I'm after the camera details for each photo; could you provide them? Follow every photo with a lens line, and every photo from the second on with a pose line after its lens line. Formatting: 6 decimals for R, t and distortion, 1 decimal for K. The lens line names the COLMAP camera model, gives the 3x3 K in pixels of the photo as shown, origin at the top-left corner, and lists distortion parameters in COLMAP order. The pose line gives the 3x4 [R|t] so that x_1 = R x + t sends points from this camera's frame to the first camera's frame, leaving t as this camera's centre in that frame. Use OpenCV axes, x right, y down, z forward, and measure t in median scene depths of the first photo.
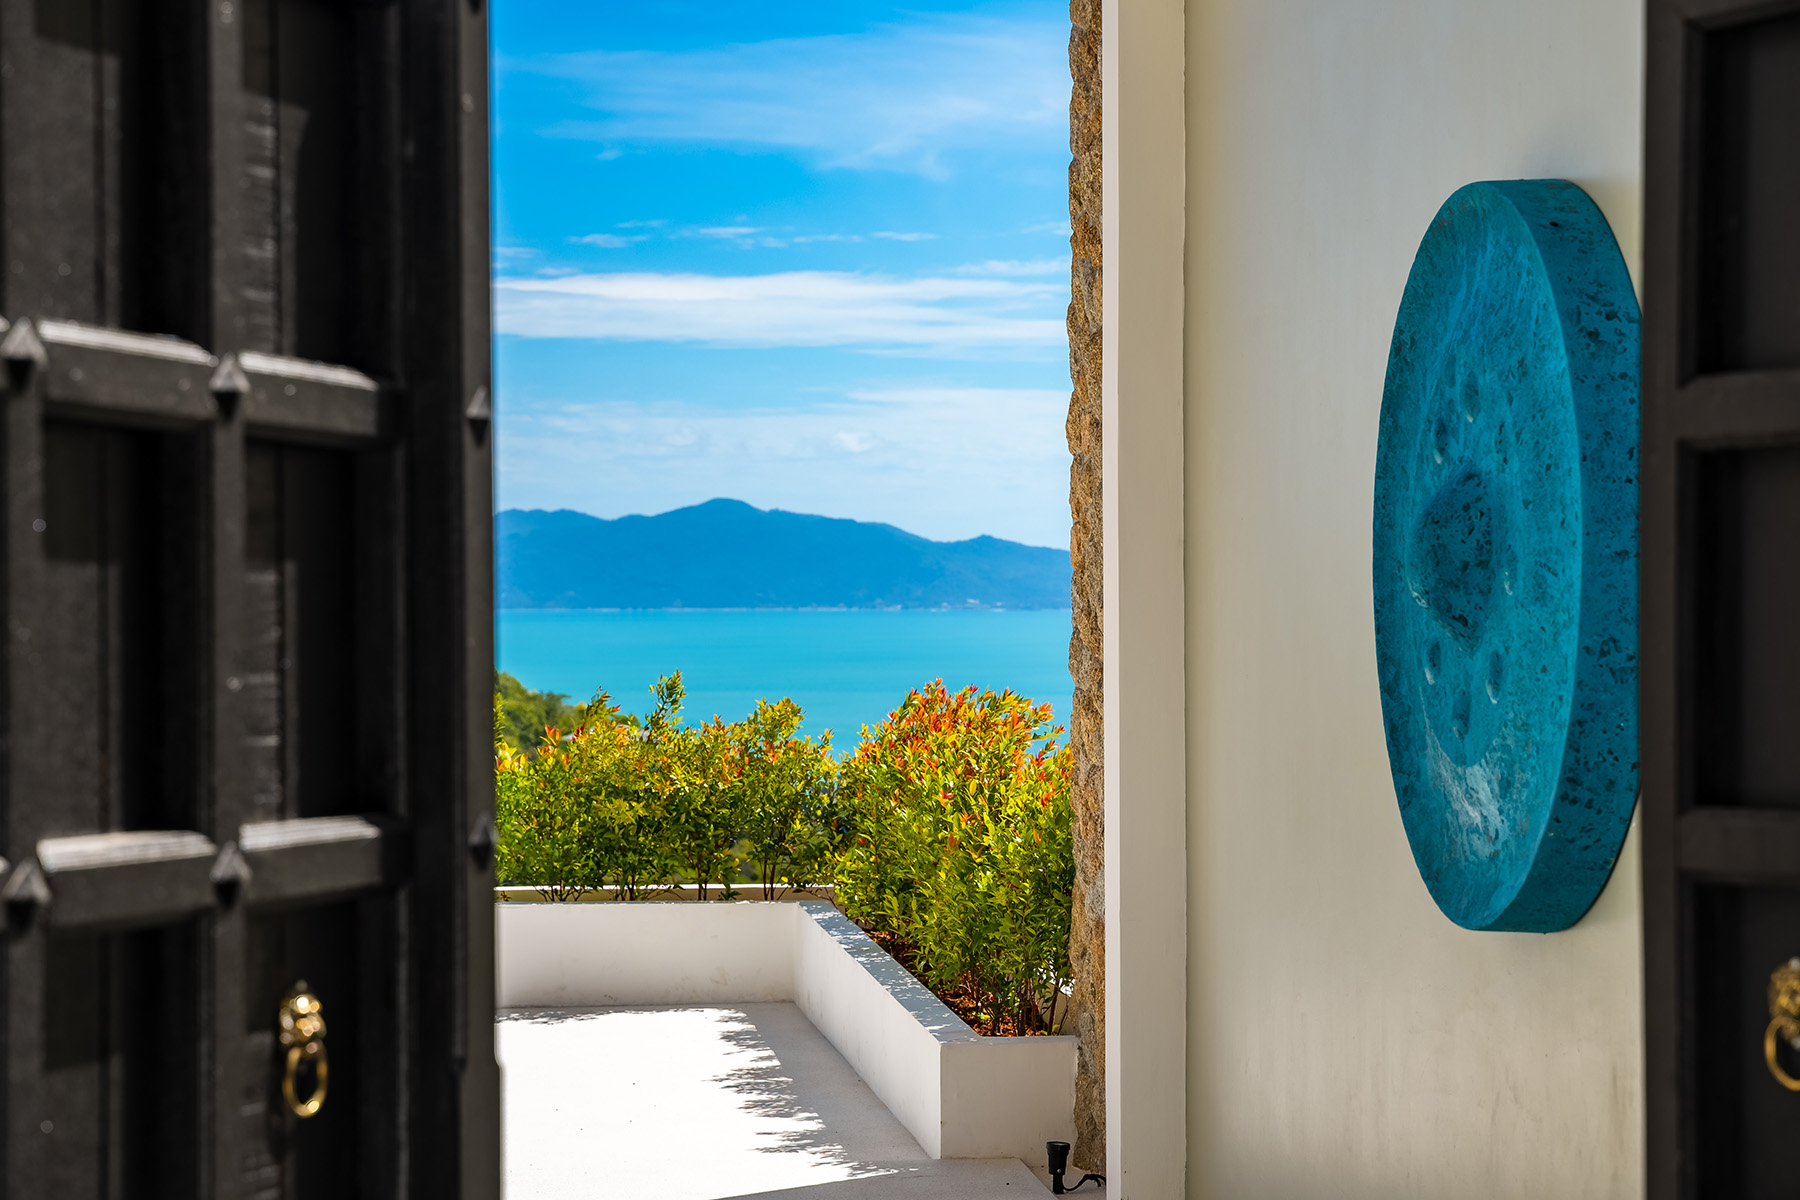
lens RADIAL K [[3847.0, 0, 900.0], [0, 3847.0, 600.0], [0, 0, 1]] dist [0.011278, 0.196257]
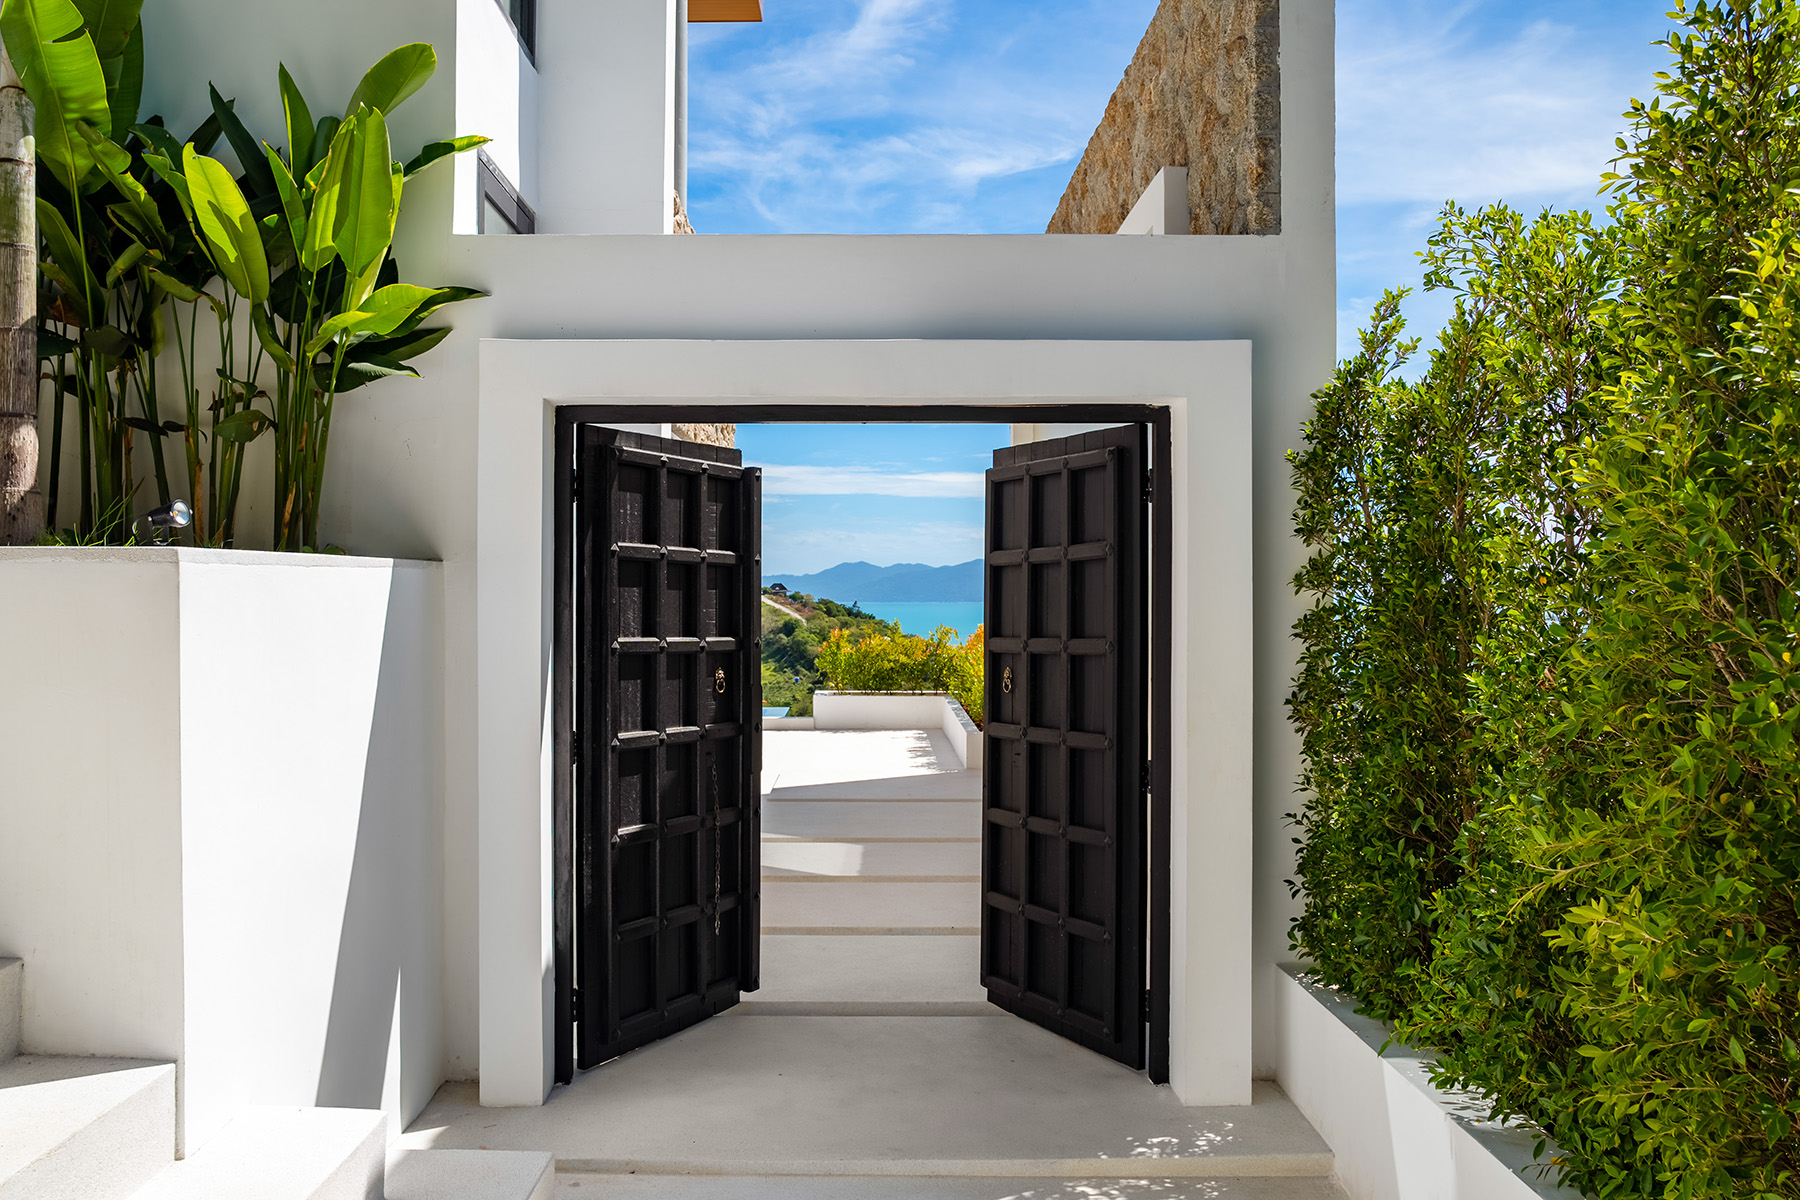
lens RADIAL K [[1530.8, 0, 900.0], [0, 1530.8, 600.0], [0, 0, 1]] dist [-0.000013, -0.000048]
pose [[0.994727, 0.002954, -0.102514, 0.292857], [-0.002953, 0.999996, 0.000164, 0.004834], [0.102514, 0.000139, 0.994732, -1.017811]]
